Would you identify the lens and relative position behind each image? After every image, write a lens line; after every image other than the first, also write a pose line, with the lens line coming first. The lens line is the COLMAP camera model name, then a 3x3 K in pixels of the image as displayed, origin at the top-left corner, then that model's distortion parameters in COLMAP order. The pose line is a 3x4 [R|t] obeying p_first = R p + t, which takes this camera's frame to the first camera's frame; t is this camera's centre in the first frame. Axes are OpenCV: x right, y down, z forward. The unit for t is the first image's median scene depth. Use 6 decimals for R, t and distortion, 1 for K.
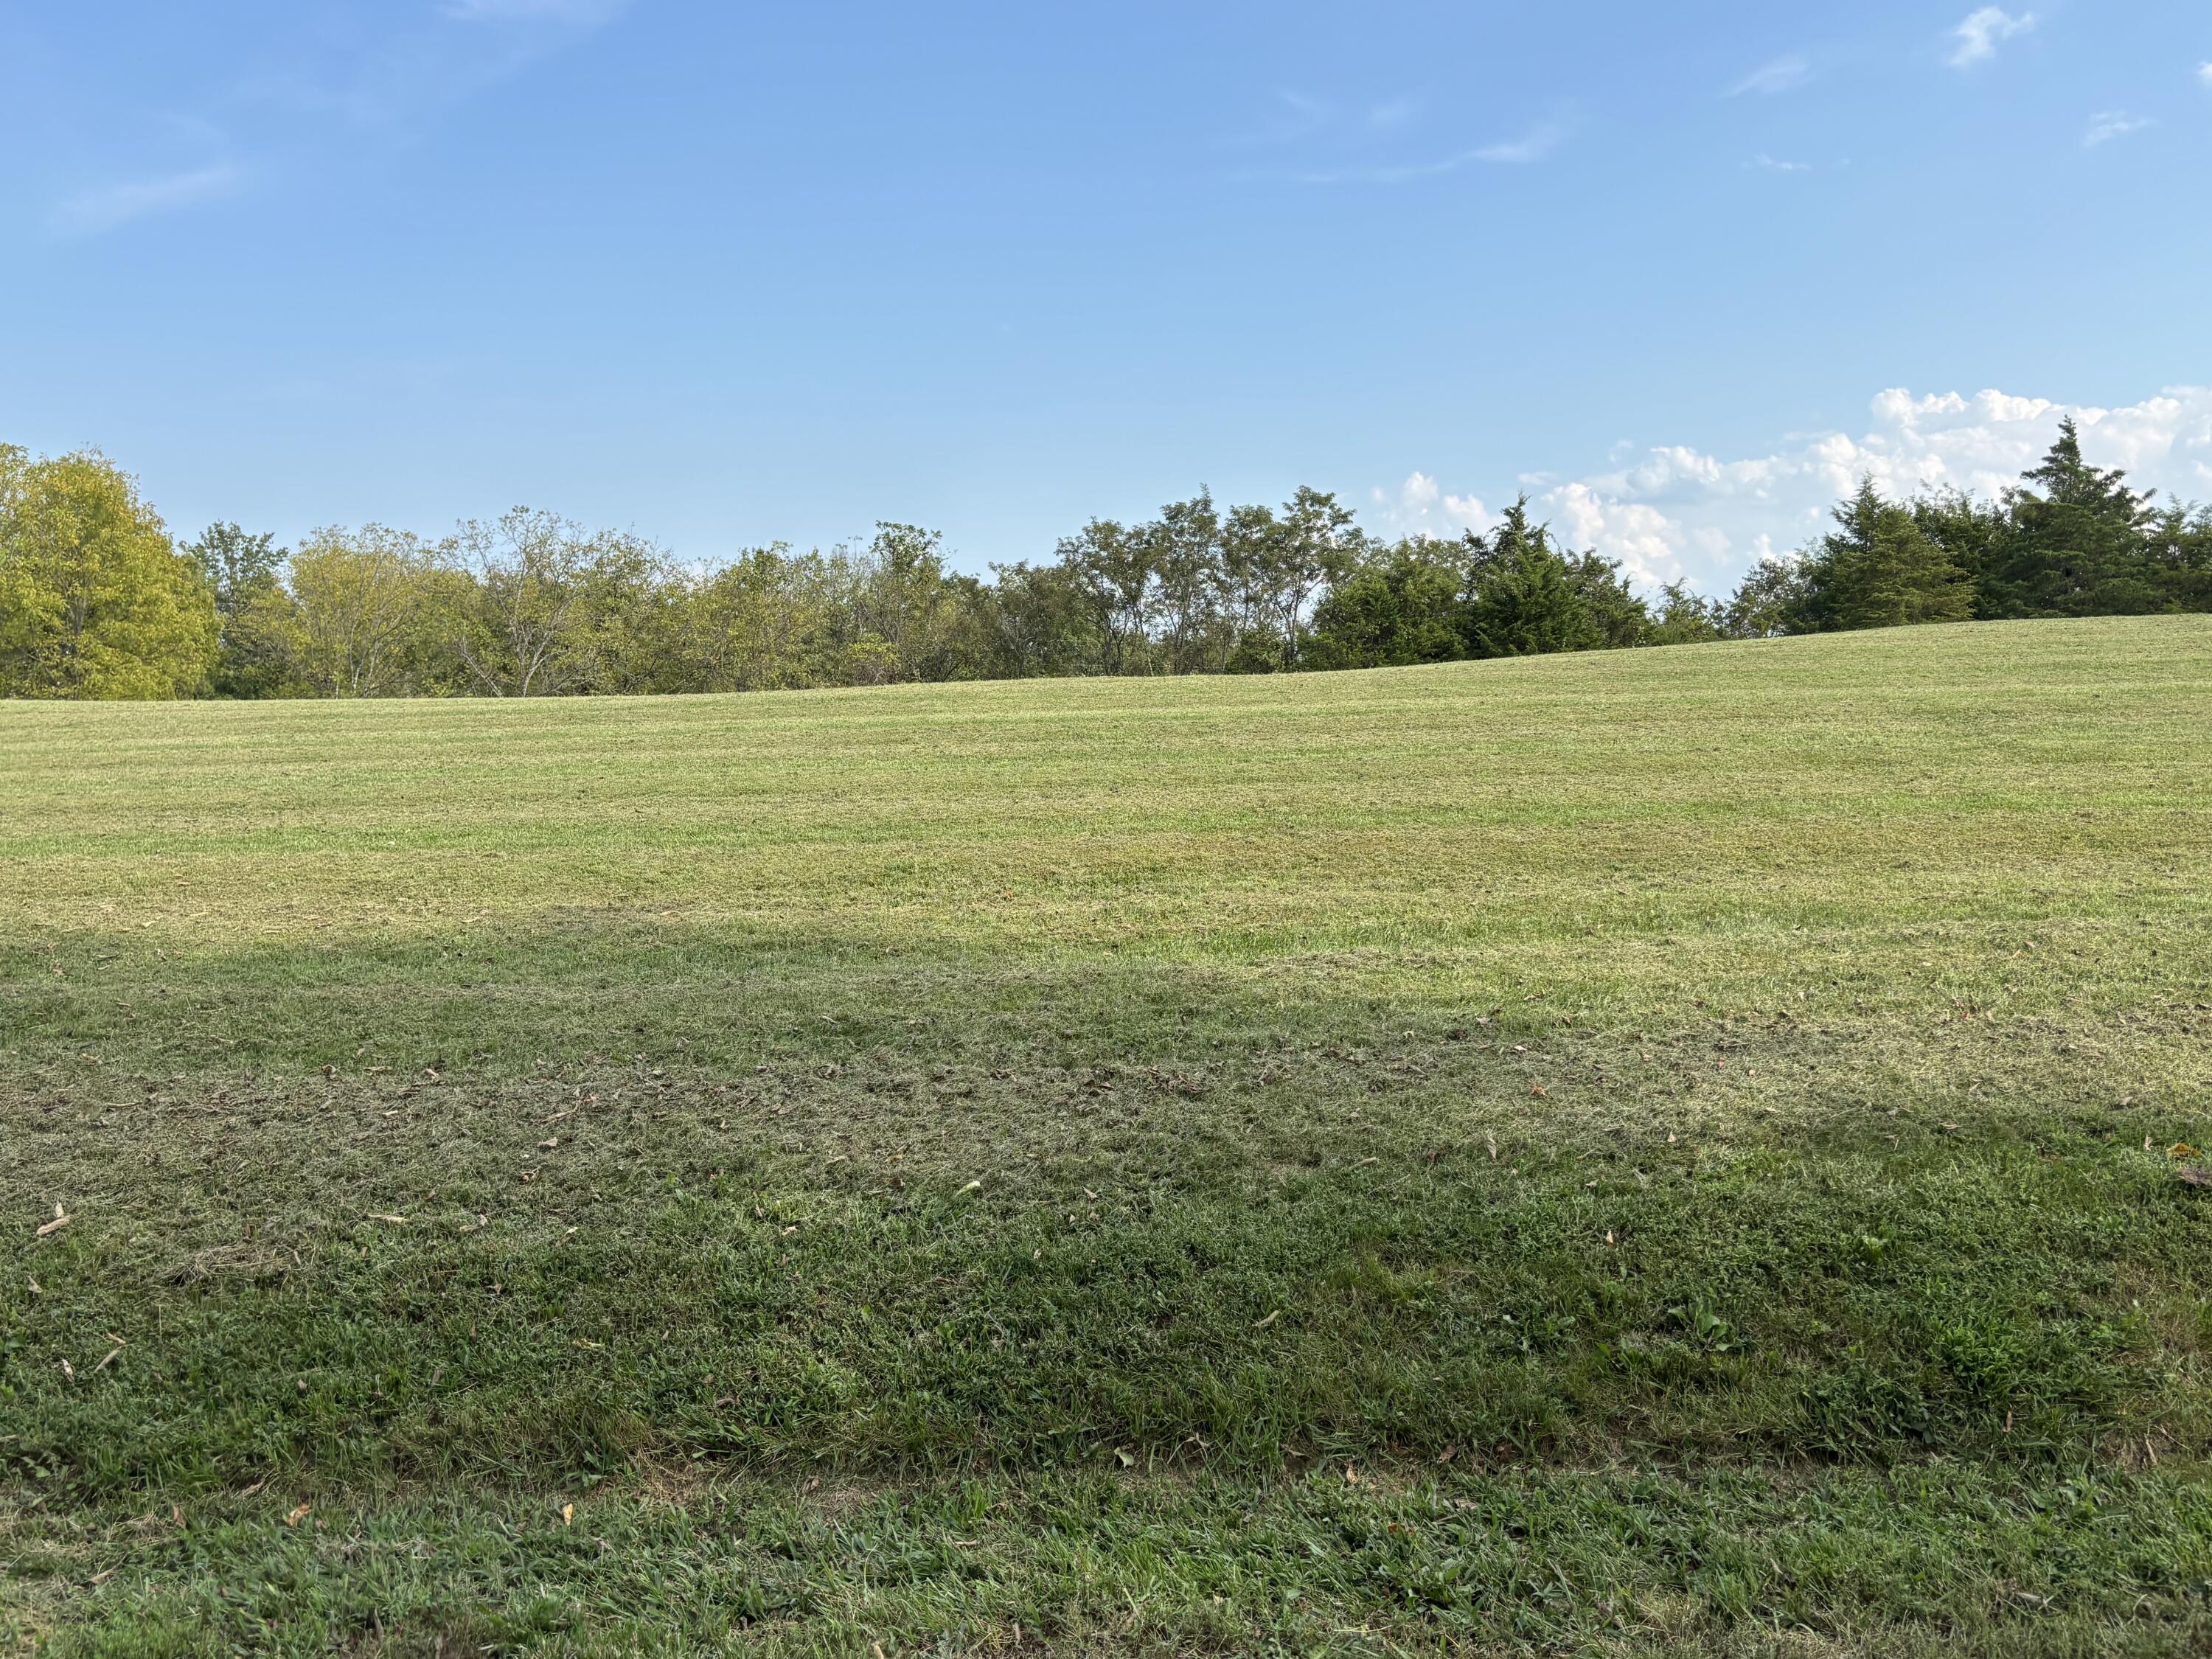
lens RADIAL K [[1847.6, 0, 1112.9], [0, 1847.6, 842.3], [0, 0, 1]] dist [0.061049, -0.076718]
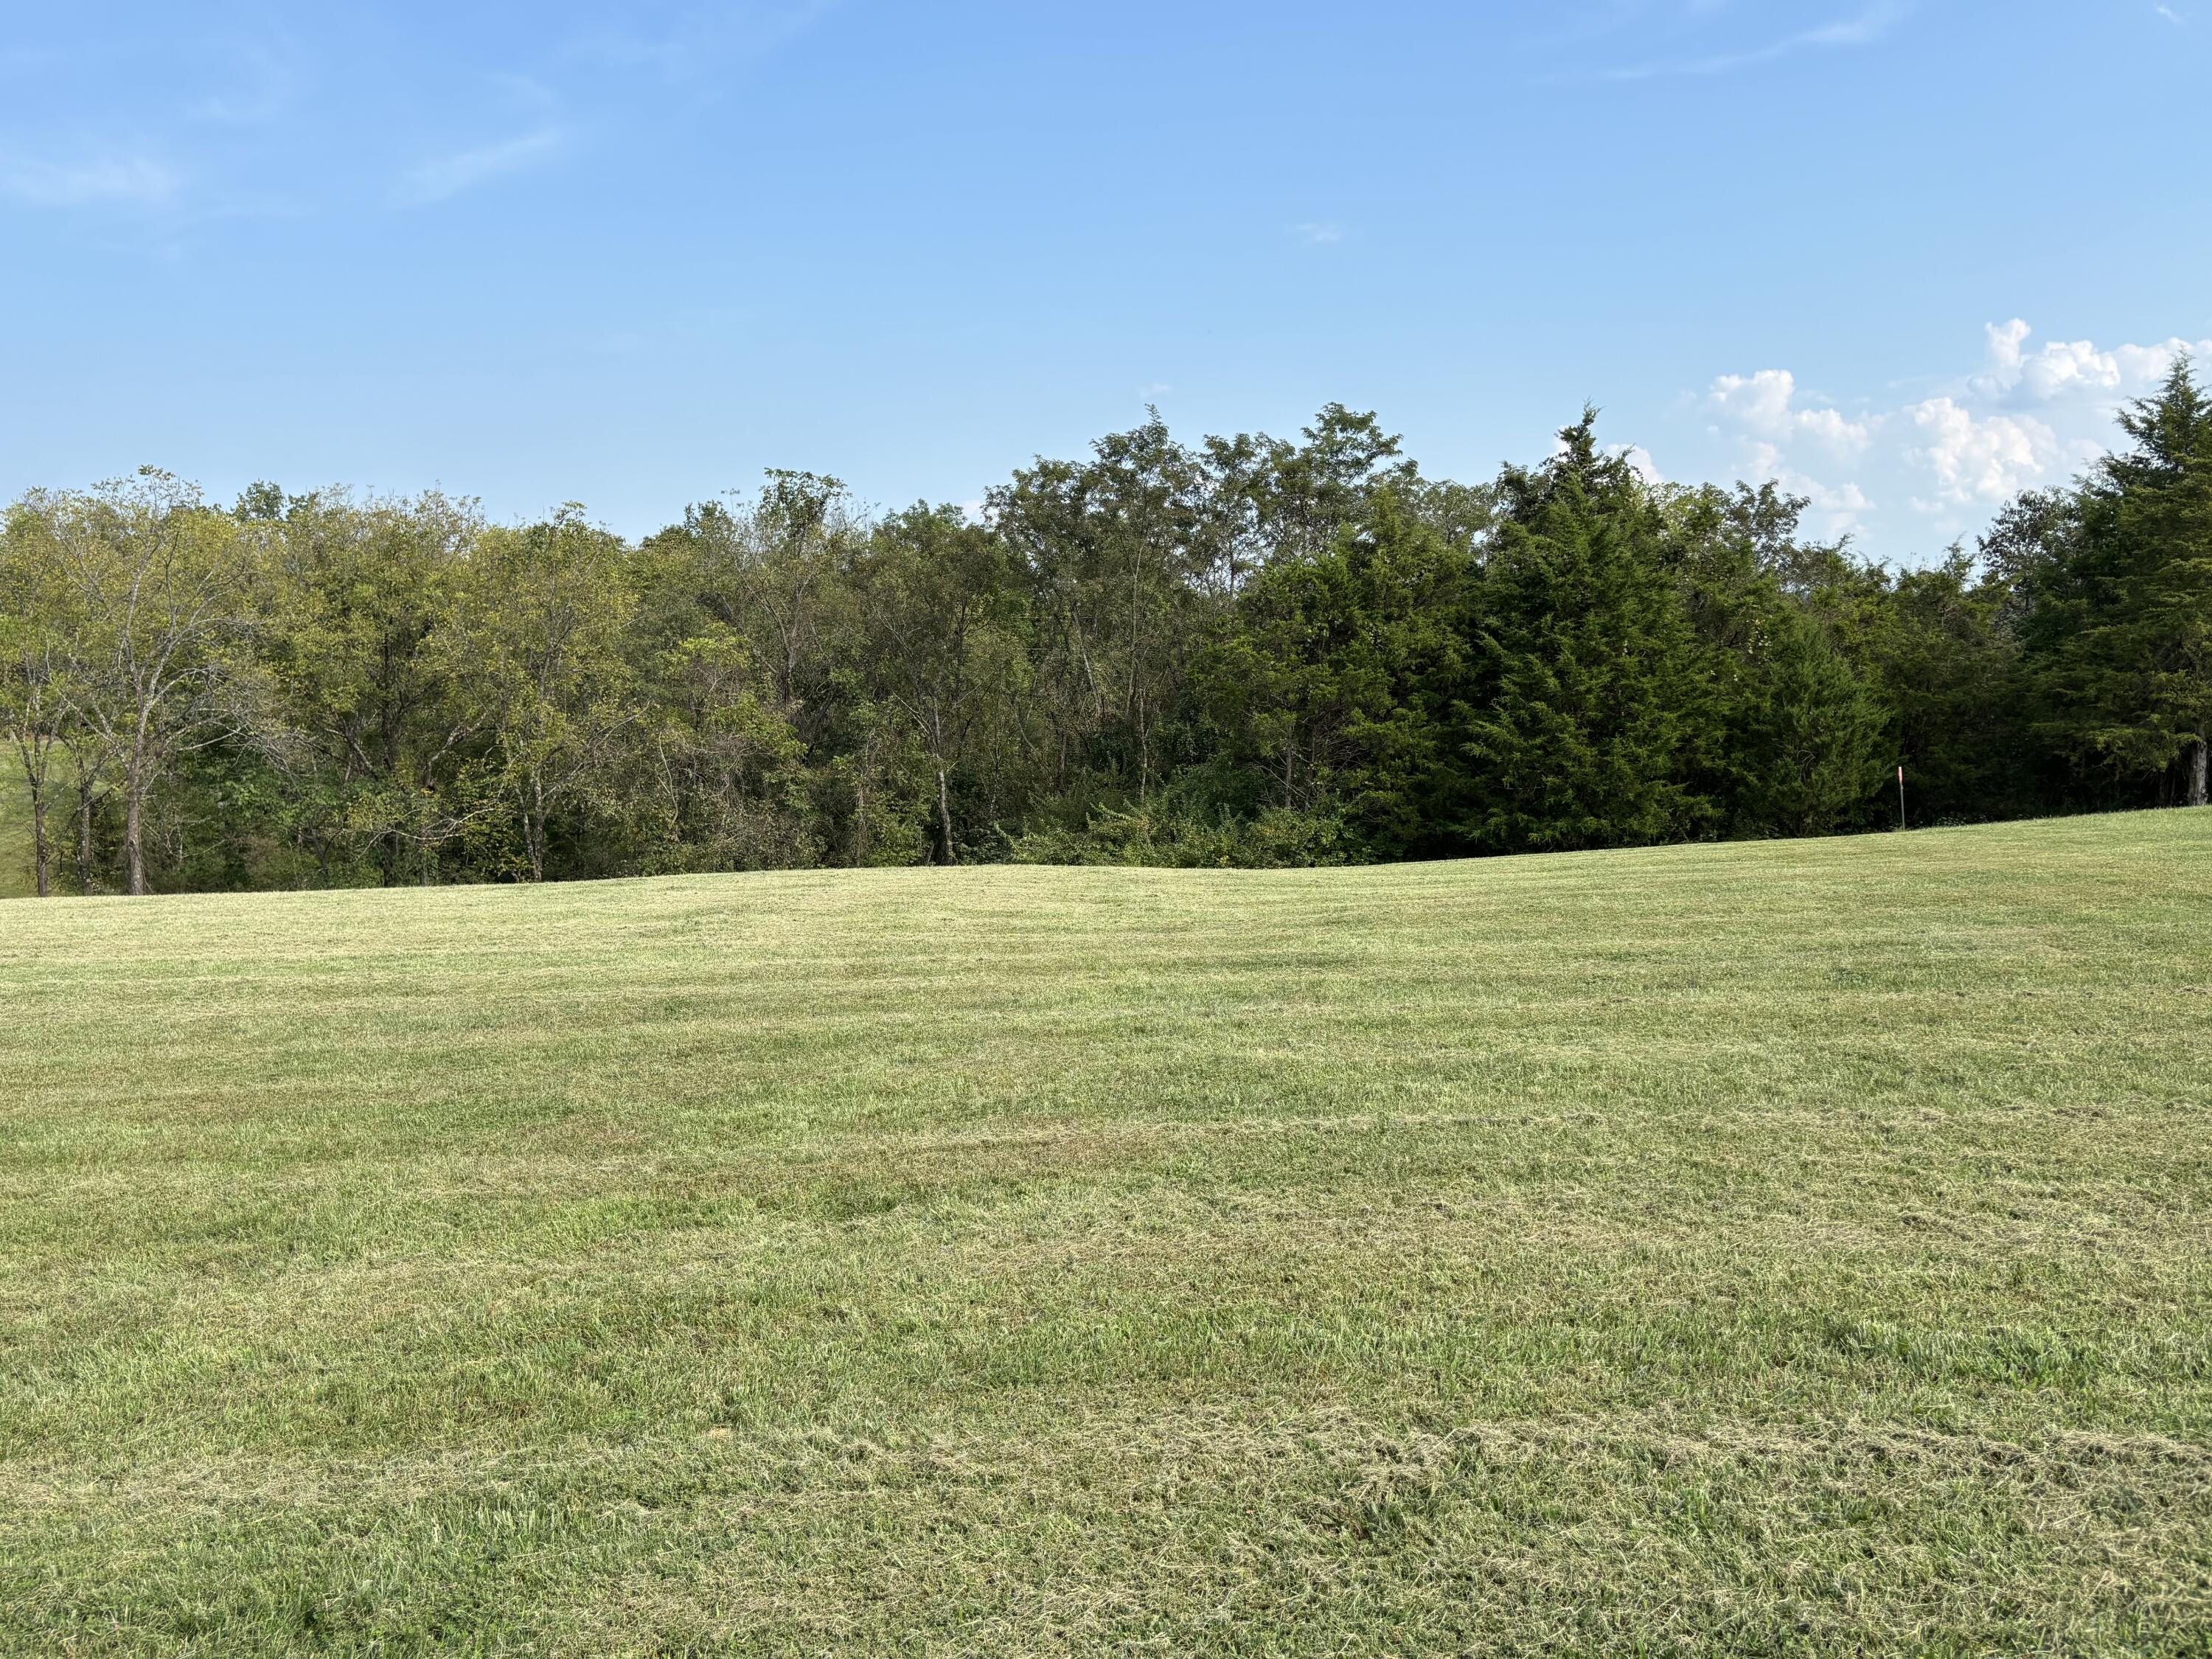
lens RADIAL K [[1847.6, 0, 1096.5], [0, 1847.6, 829.1], [0, 0, 1]] dist [0.061049, -0.076718]
pose [[0.986089, 0.005991, -0.166113, 0.144569], [-0.000951, 0.999537, 0.030401, -0.055442], [0.166218, -0.029820, 0.985638, 0.304659]]
